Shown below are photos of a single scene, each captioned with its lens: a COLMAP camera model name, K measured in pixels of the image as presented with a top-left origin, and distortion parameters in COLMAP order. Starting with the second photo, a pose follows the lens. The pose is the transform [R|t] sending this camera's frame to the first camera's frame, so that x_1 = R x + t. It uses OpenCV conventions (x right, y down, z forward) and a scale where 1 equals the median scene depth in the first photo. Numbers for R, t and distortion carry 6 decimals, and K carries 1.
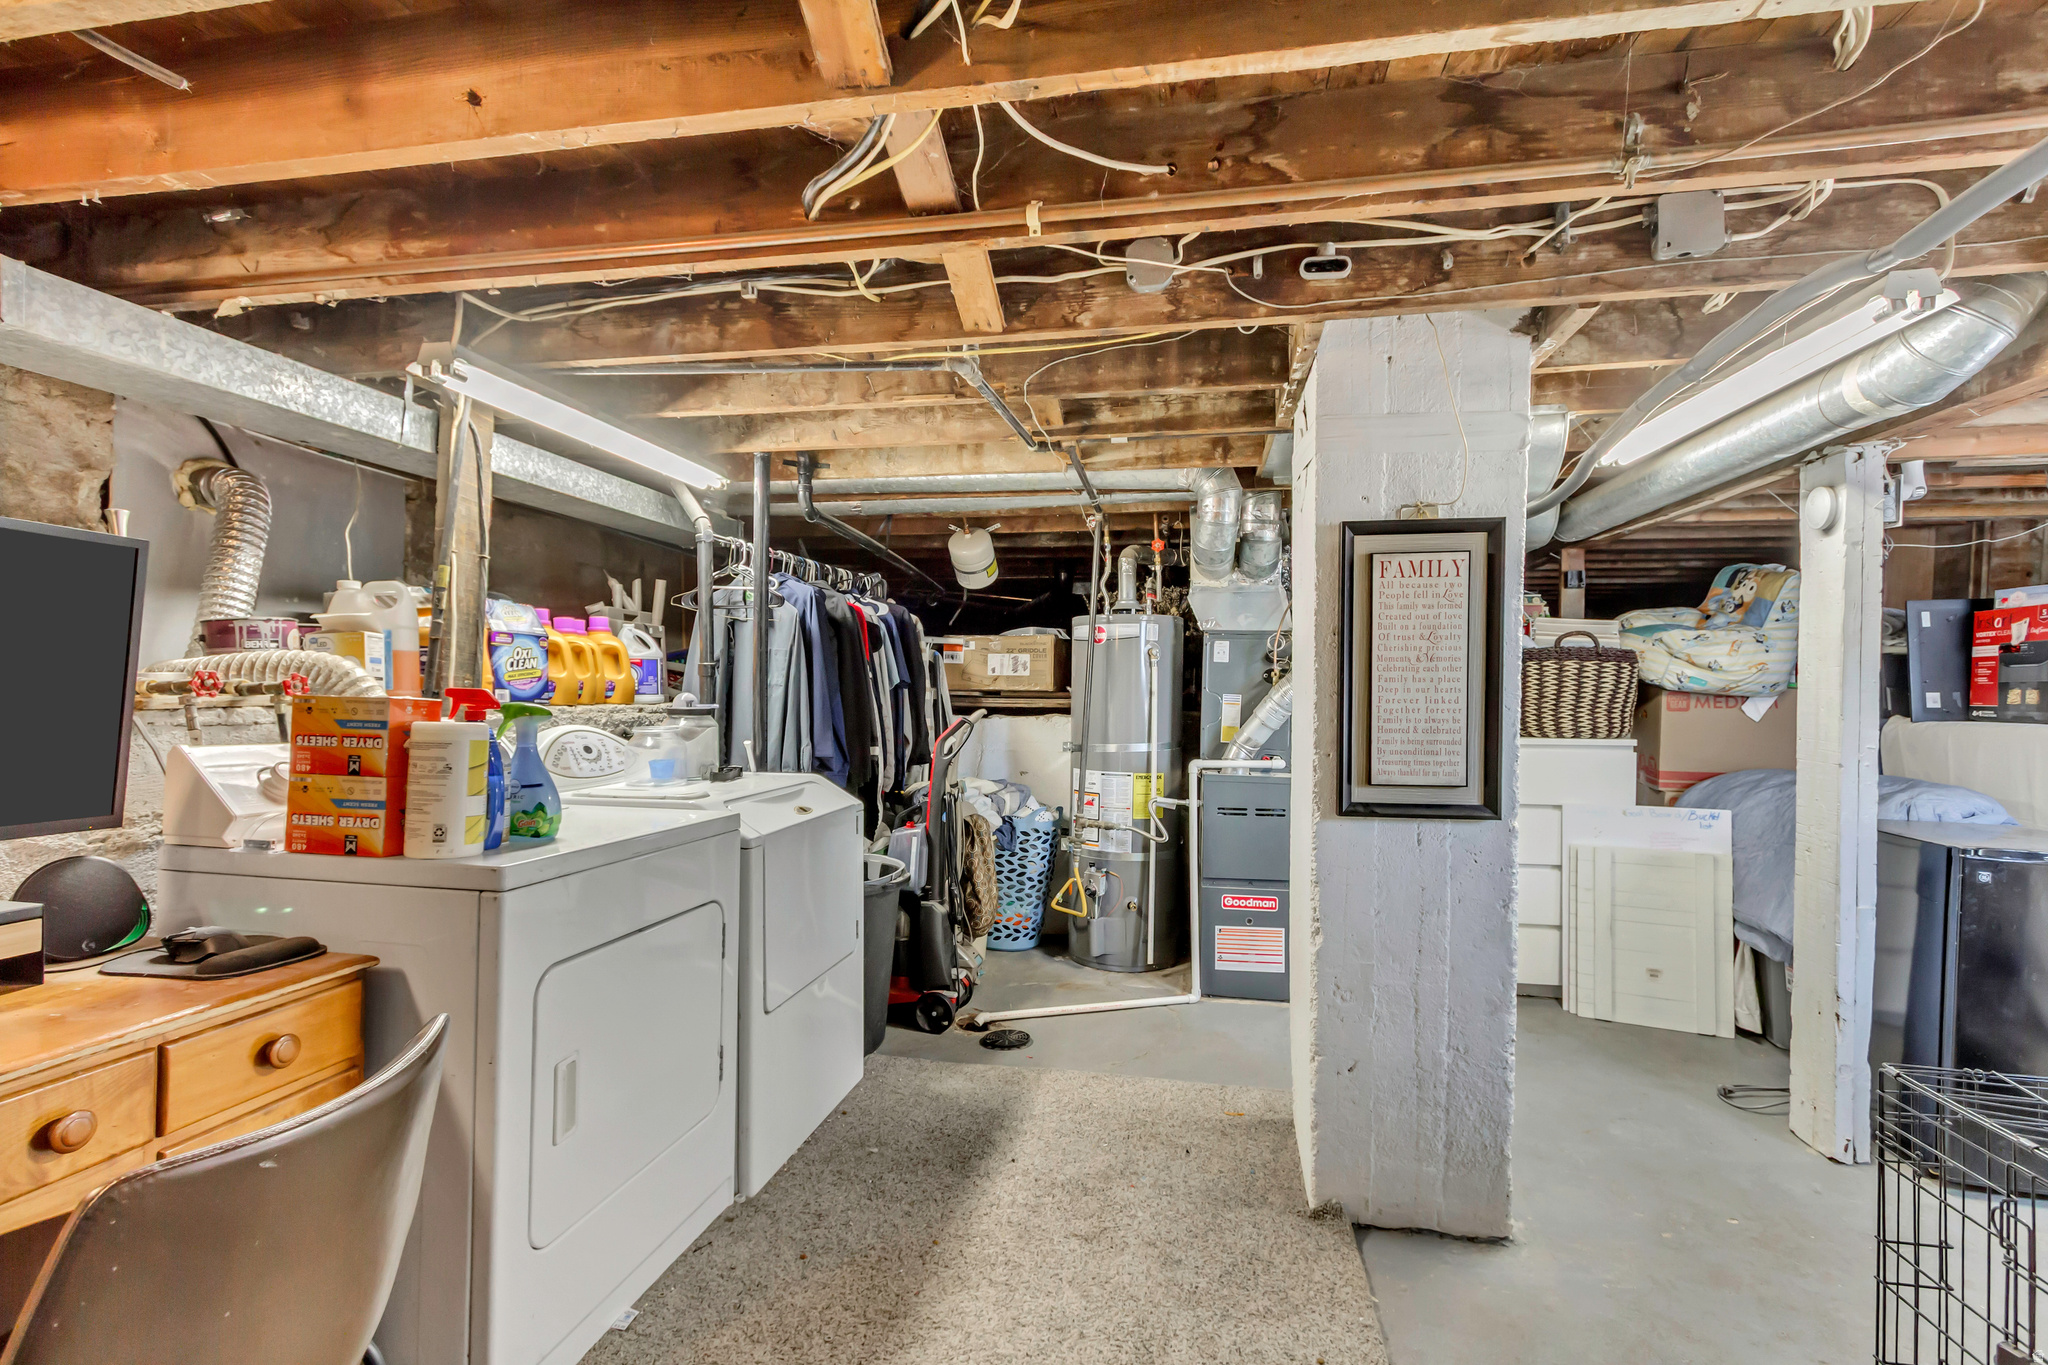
lens RADIAL K [[937.2, 0, 1030.0], [0, 937.2, 684.2], [0, 0, 1]] dist [0.000223, 0.000749]
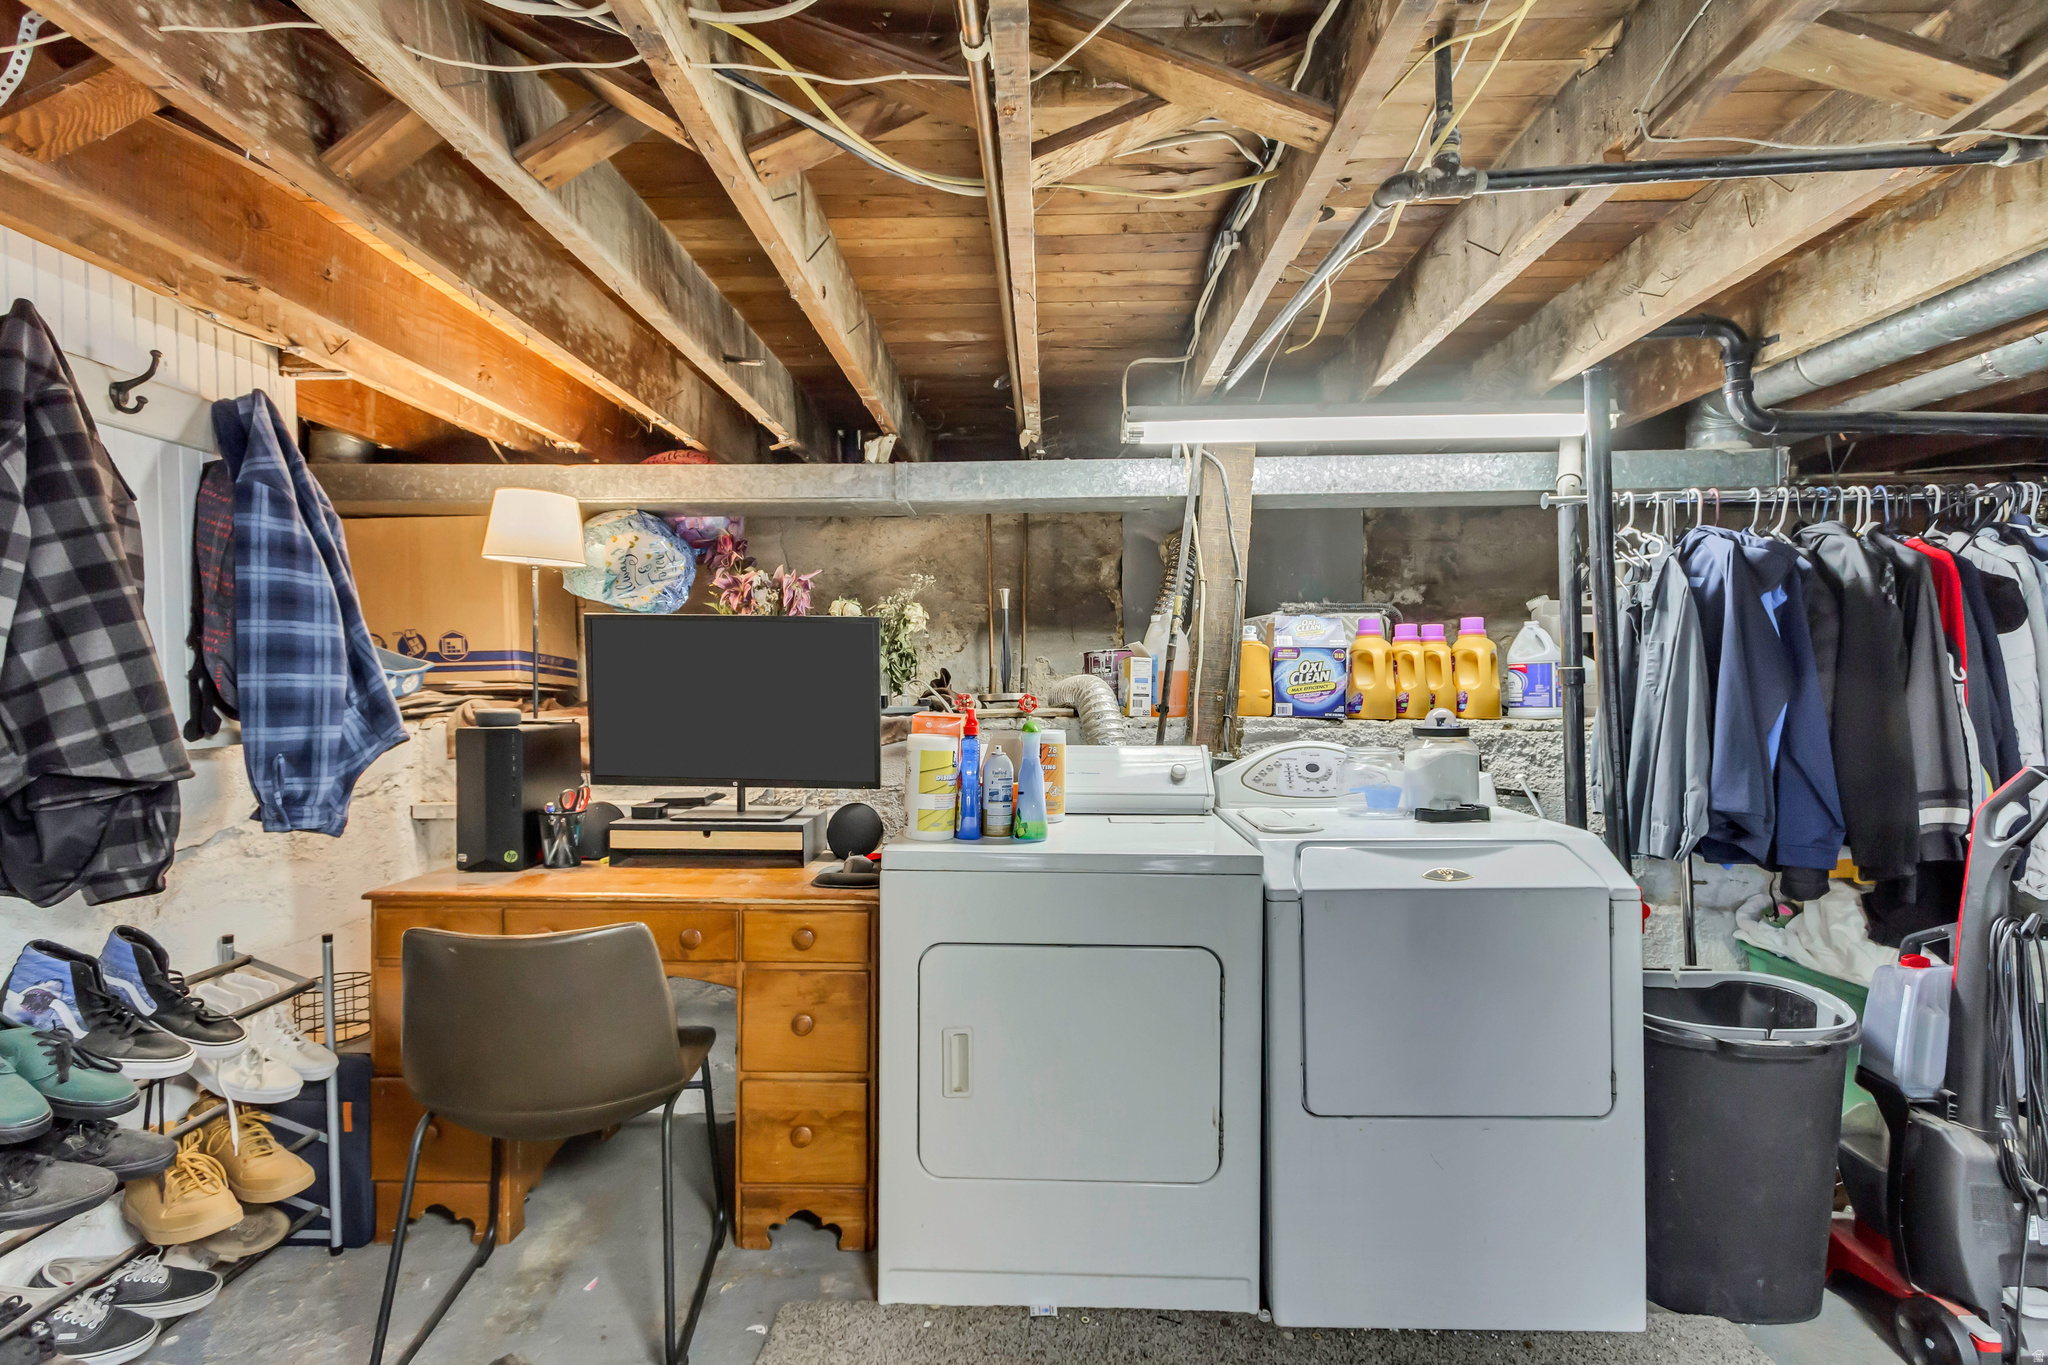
lens RADIAL K [[937.2, 0, 1025.6], [0, 937.2, 690.3], [0, 0, 1]] dist [0.000223, 0.000749]
pose [[0.164708, -0.001871, -0.986341, 0.412481], [0.012392, 0.999923, 0.000173, -0.012210], [0.986265, -0.012251, 0.164718, 0.559264]]
